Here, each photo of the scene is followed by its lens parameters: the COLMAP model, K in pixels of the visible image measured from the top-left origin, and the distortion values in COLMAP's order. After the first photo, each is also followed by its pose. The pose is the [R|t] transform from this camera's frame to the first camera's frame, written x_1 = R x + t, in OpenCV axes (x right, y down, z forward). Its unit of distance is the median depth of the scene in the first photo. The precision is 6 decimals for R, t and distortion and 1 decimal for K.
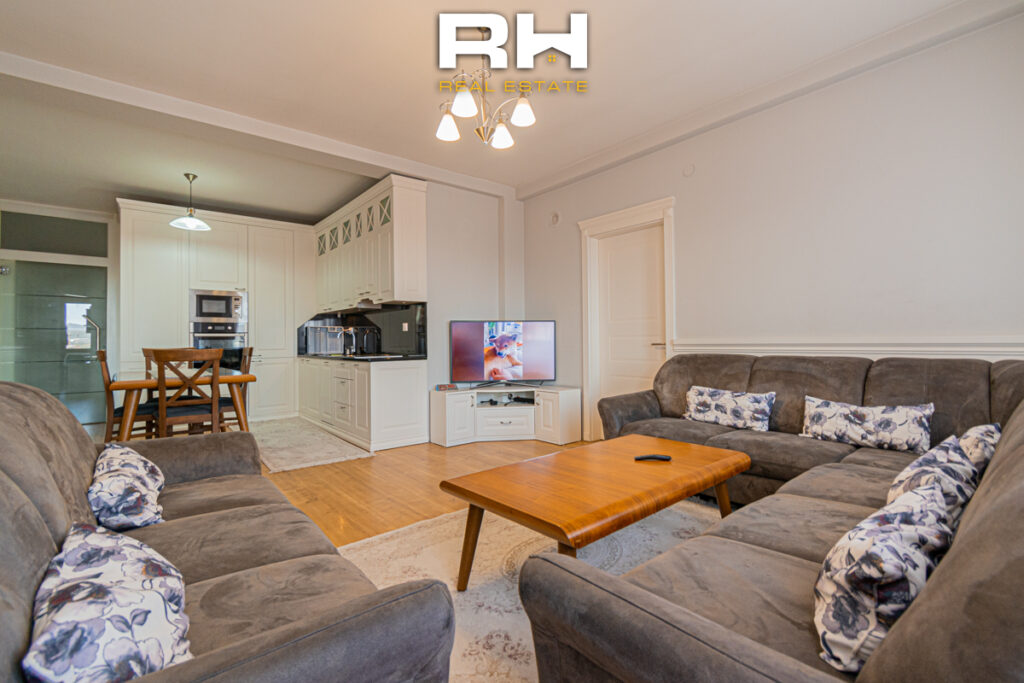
lens RADIAL K [[457.8, 0, 512.4], [0, 457.8, 337.5], [0, 0, 1]] dist [0.000295, -0.000503]
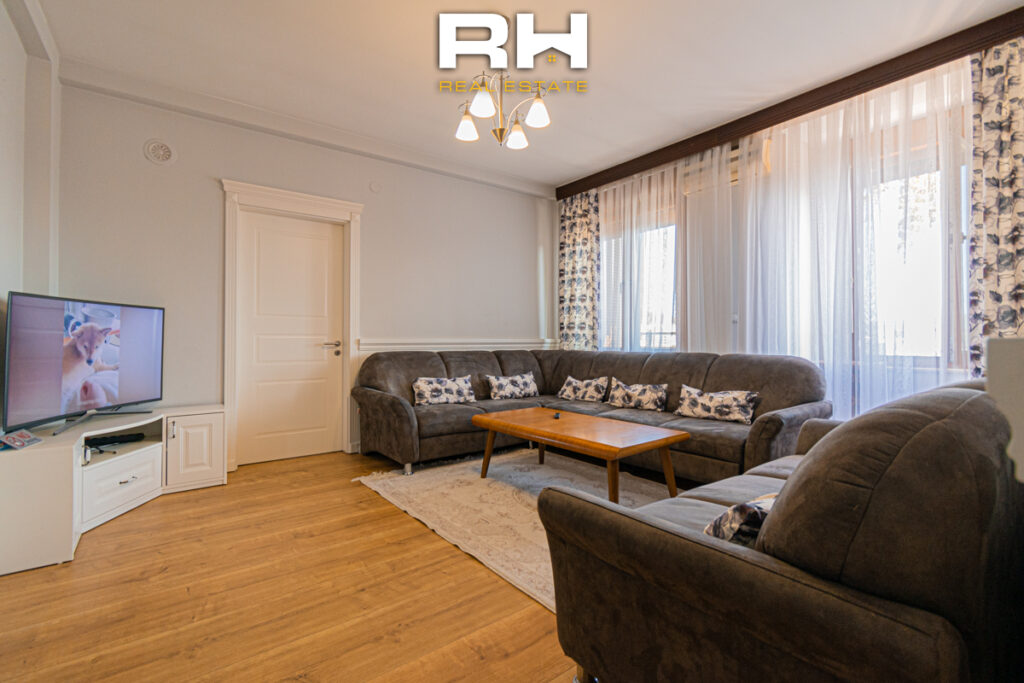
lens RADIAL K [[457.8, 0, 512.4], [0, 457.8, 337.5], [0, 0, 1]] dist [0.000295, -0.000503]
pose [[0.039151, 0.017664, 0.999077, -0.856926], [-0.008899, 0.999810, -0.017328, 0.019843], [-0.999194, -0.008212, 0.039301, 0.751198]]
